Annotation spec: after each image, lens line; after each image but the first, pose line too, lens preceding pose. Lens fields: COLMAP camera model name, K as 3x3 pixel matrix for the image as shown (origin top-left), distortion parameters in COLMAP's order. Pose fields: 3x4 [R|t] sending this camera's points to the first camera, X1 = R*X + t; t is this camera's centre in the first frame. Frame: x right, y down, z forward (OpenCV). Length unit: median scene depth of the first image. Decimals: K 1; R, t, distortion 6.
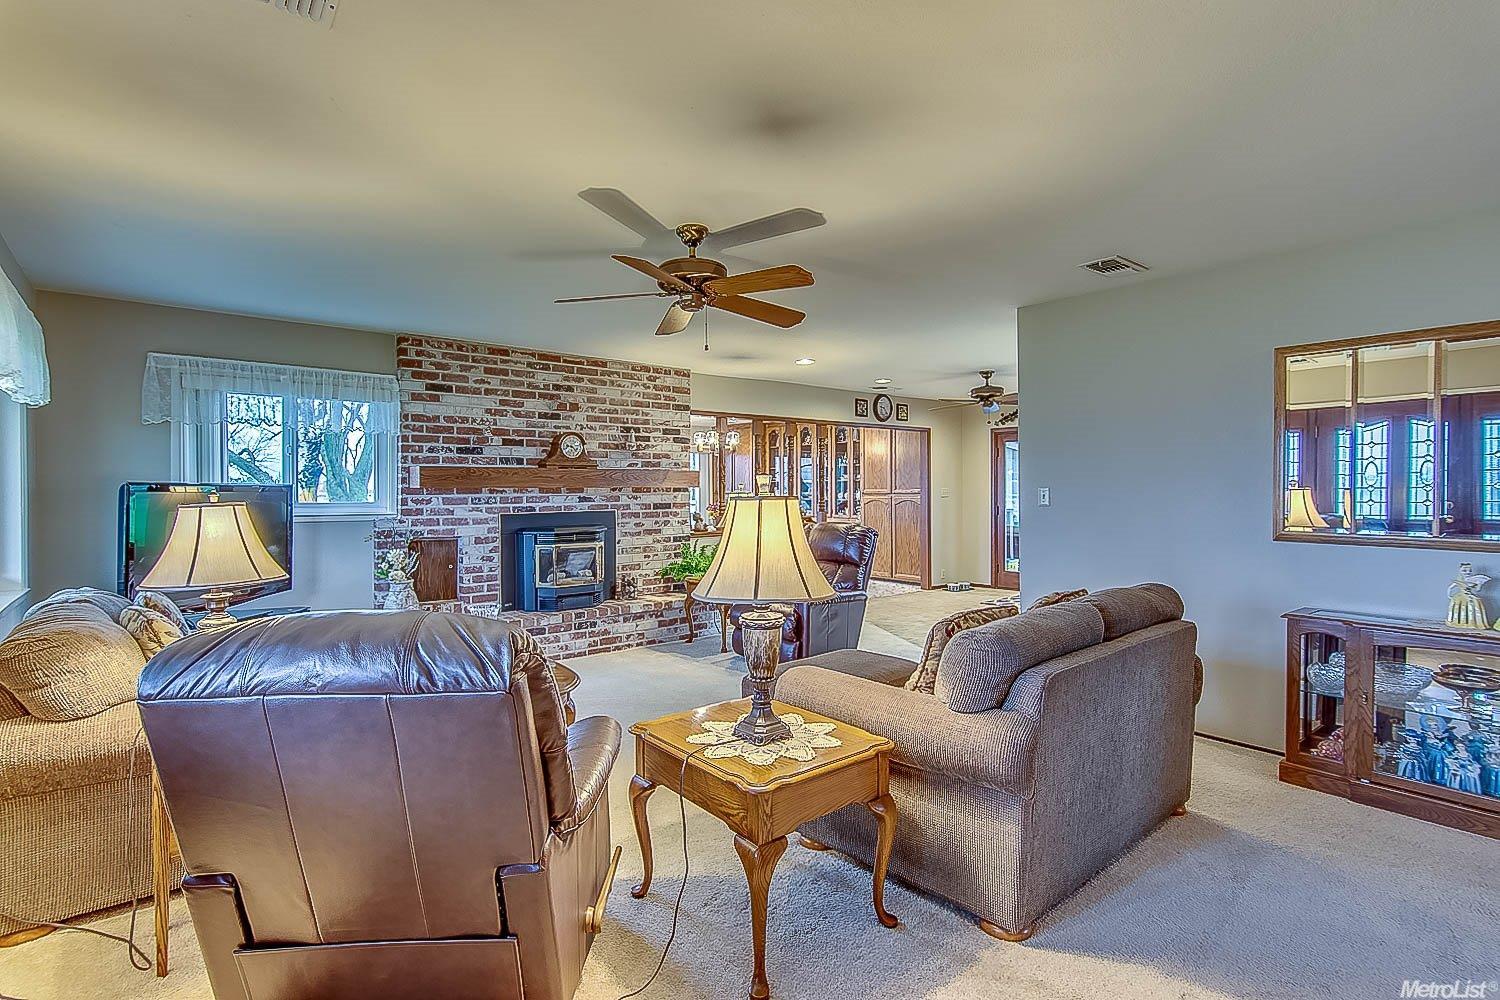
lens RADIAL K [[725.7, 0, 751.5], [0, 725.7, 492.8], [0, 0, 1]] dist [0.000684, 0.001779]
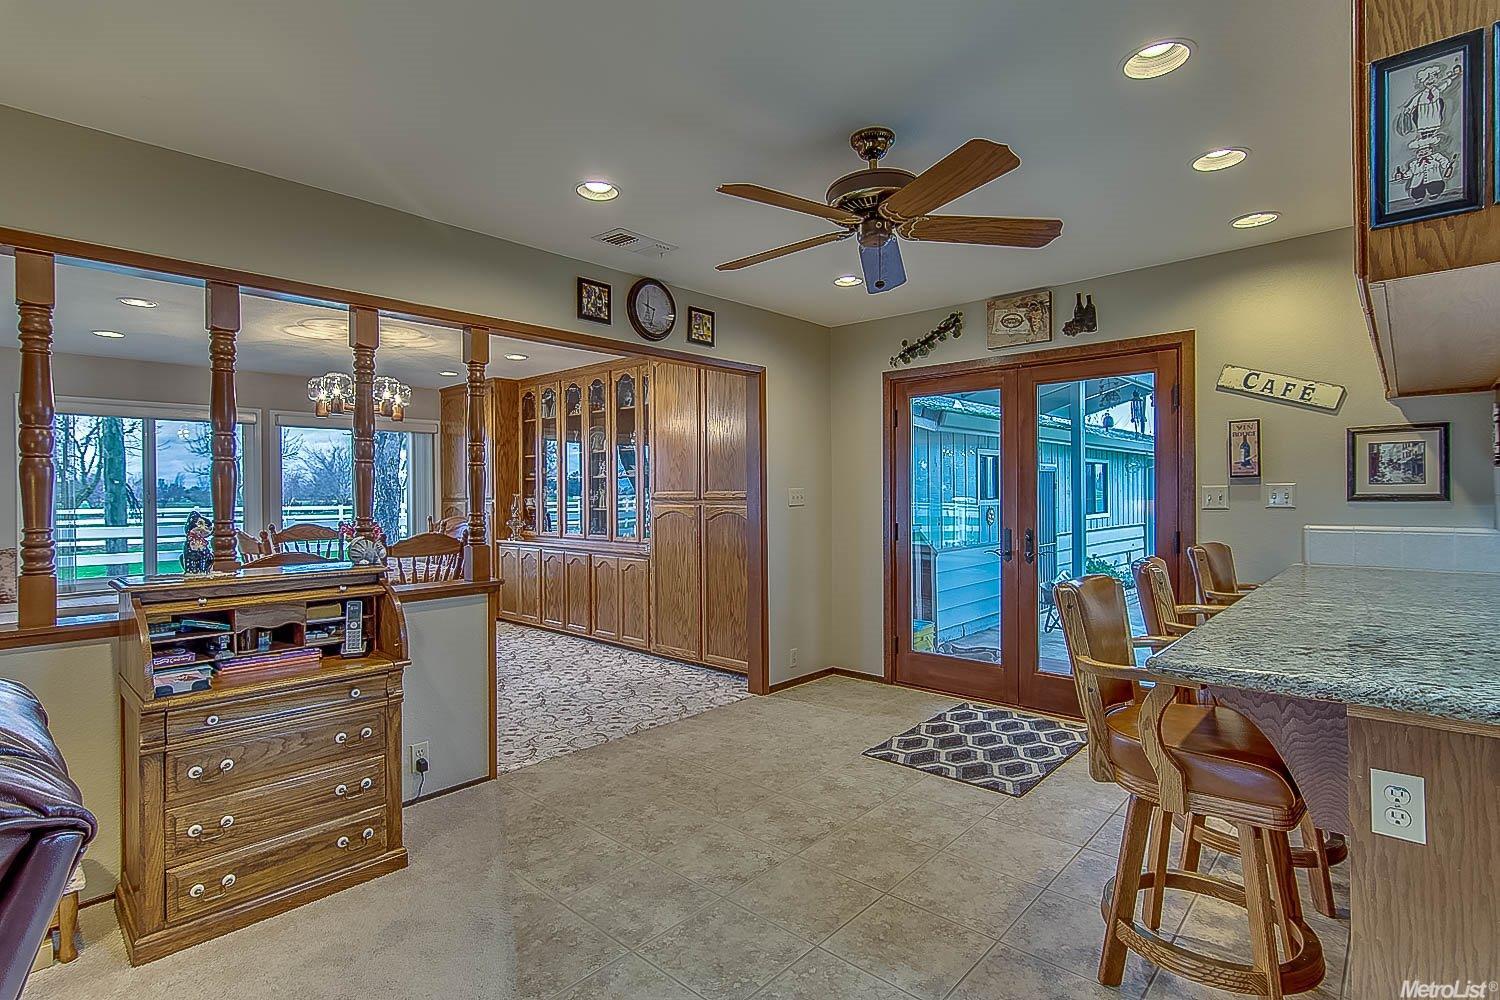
lens RADIAL K [[725.7, 0, 742.8], [0, 725.7, 499.5], [0, 0, 1]] dist [0.000684, 0.001779]
pose [[0.991503, -0.005161, 0.129979, 0.165485], [0.004982, 0.999986, 0.001702, 0.000556], [-0.129986, -0.001040, 0.991515, 0.507474]]
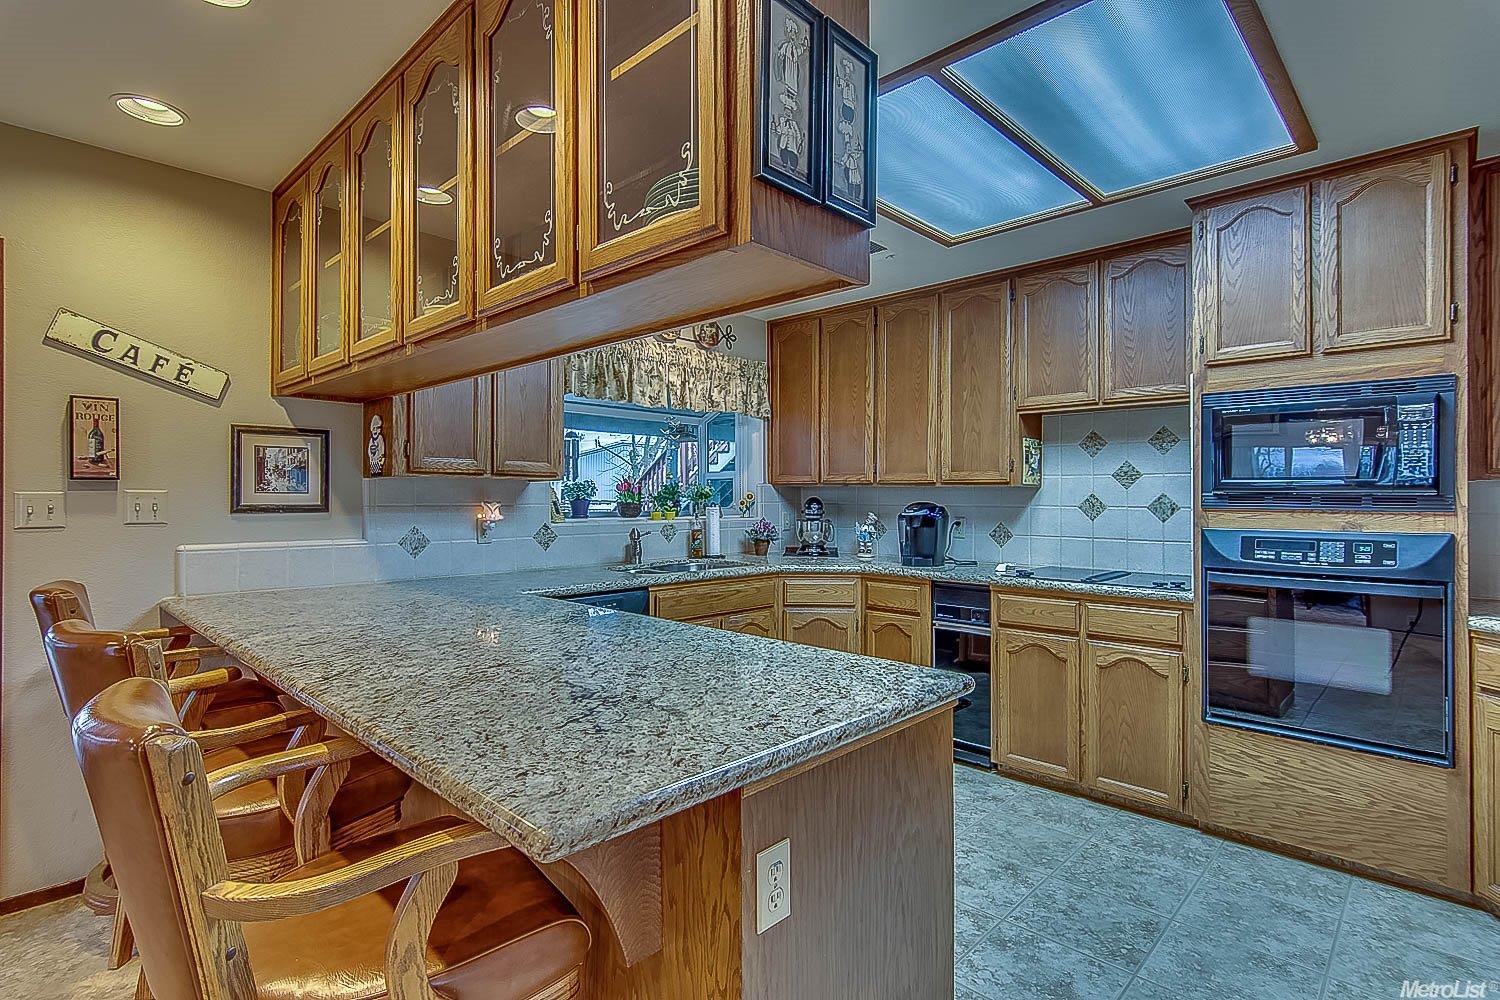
lens RADIAL K [[725.7, 0, 742.7], [0, 725.7, 496.7], [0, 0, 1]] dist [0.000684, 0.001779]
pose [[-0.098788, 0.006096, 0.995090, 0.208619], [0.004387, 0.999974, -0.005691, -0.001369], [-0.995099, 0.003803, -0.098812, 0.716107]]
